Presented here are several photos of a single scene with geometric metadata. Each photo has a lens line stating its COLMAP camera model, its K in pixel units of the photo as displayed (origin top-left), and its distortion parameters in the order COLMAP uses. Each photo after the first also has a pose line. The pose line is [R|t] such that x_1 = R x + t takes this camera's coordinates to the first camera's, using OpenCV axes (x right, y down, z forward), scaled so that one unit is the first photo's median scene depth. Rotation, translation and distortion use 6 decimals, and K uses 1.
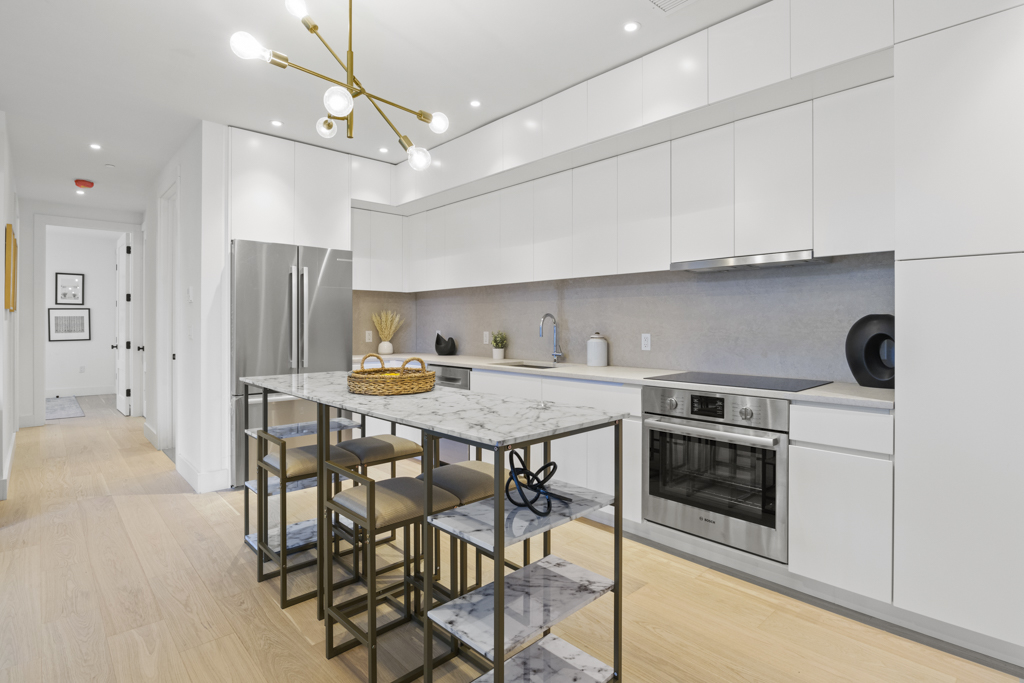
lens RADIAL K [[520.0, 0, 518.8], [0, 520.0, 324.9], [0, 0, 1]] dist [-0.007903, -0.000874]
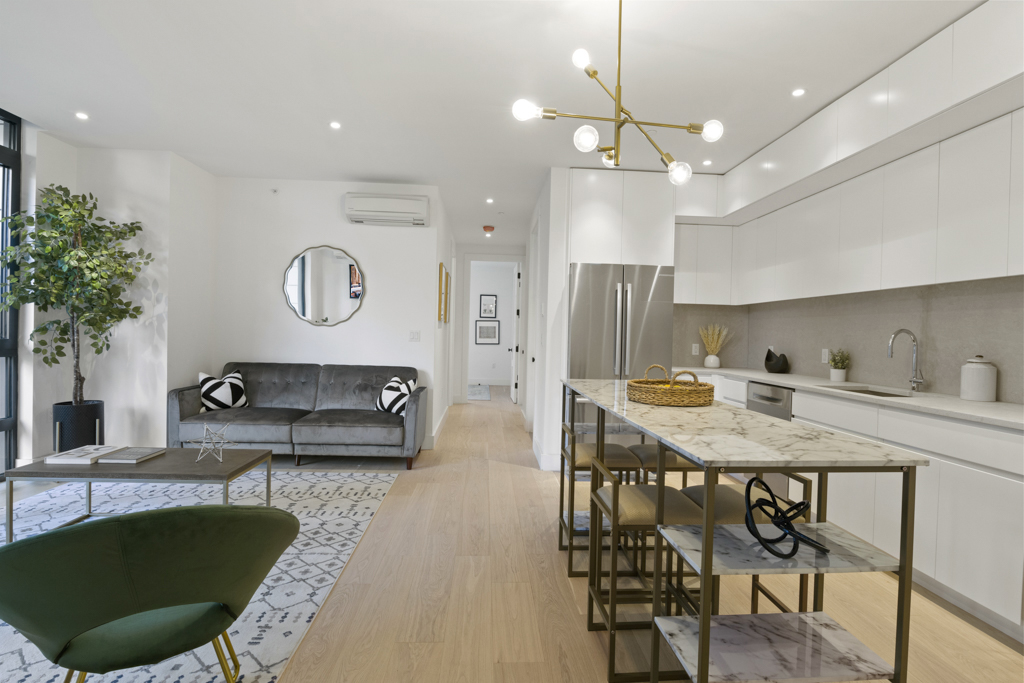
lens RADIAL K [[508.2, 0, 514.2], [0, 508.2, 339.6], [0, 0, 1]] dist [-0.008663, -0.000177]
pose [[0.769909, 0.026741, -0.637593, 0.098914], [-0.024357, 0.999625, 0.012514, -0.000781], [0.637688, 0.005896, 0.770272, 0.019470]]
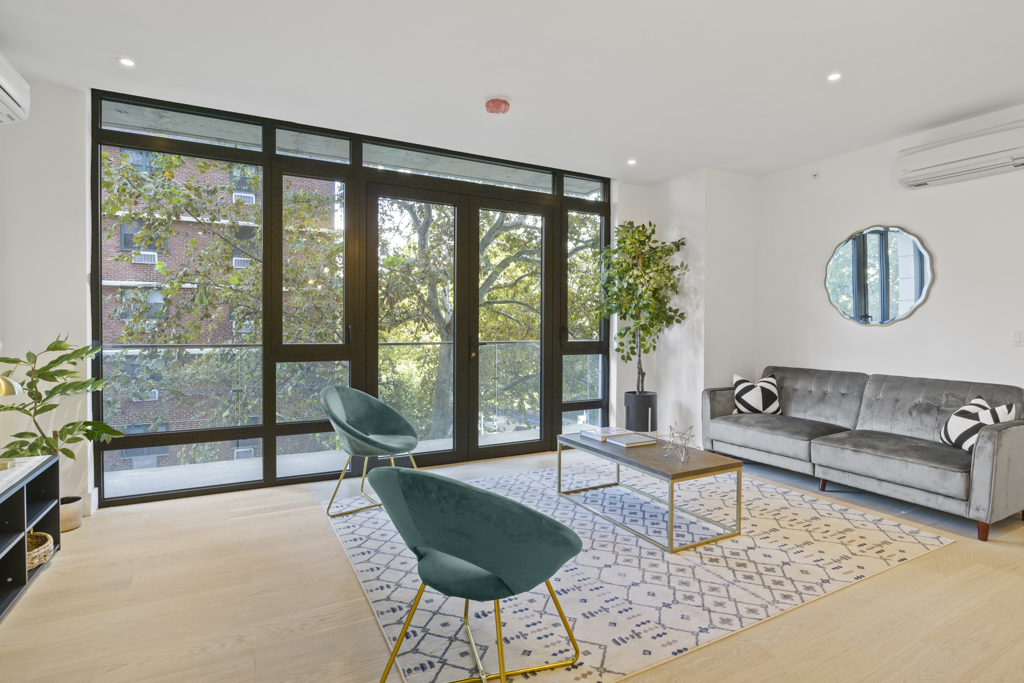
lens RADIAL K [[521.3, 0, 516.3], [0, 521.3, 333.3], [0, 0, 1]] dist [-0.004142, -0.000668]
pose [[-0.252558, 0.009223, -0.967538, 0.112651], [-0.005143, 0.999928, 0.010875, -0.000079], [0.967568, 0.007723, -0.252492, 0.284249]]
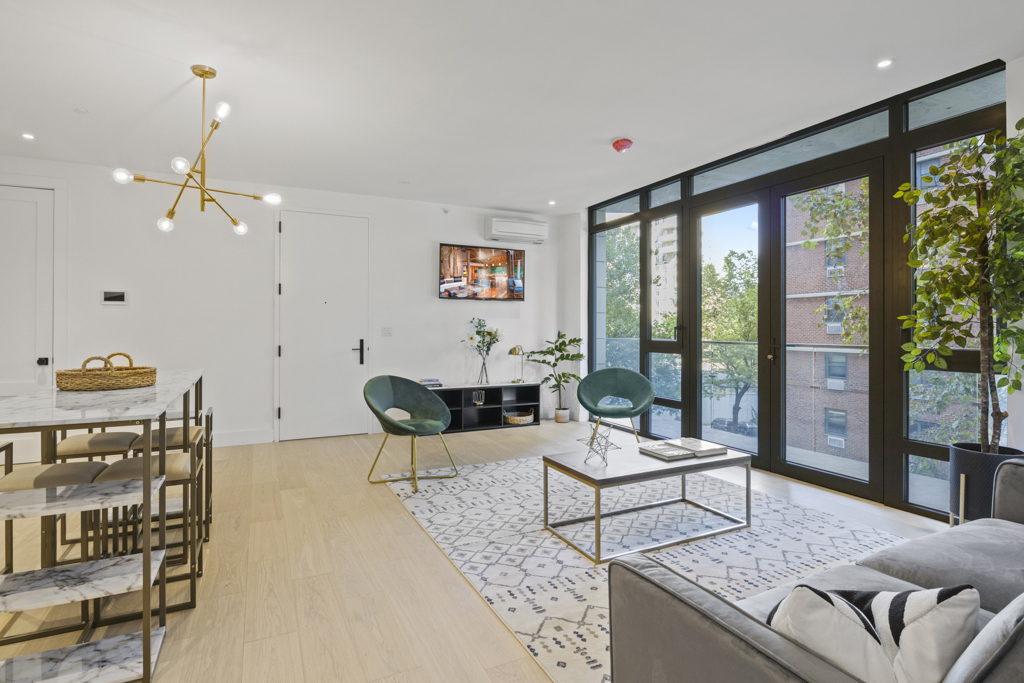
lens RADIAL K [[520.0, 0, 518.8], [0, 520.0, 324.9], [0, 0, 1]] dist [-0.007903, -0.000874]
pose [[-0.959740, 0.000239, 0.280890, -0.860406], [-0.000907, 0.999992, -0.003951, -0.000554], [-0.280889, -0.004047, -0.959732, 1.130920]]
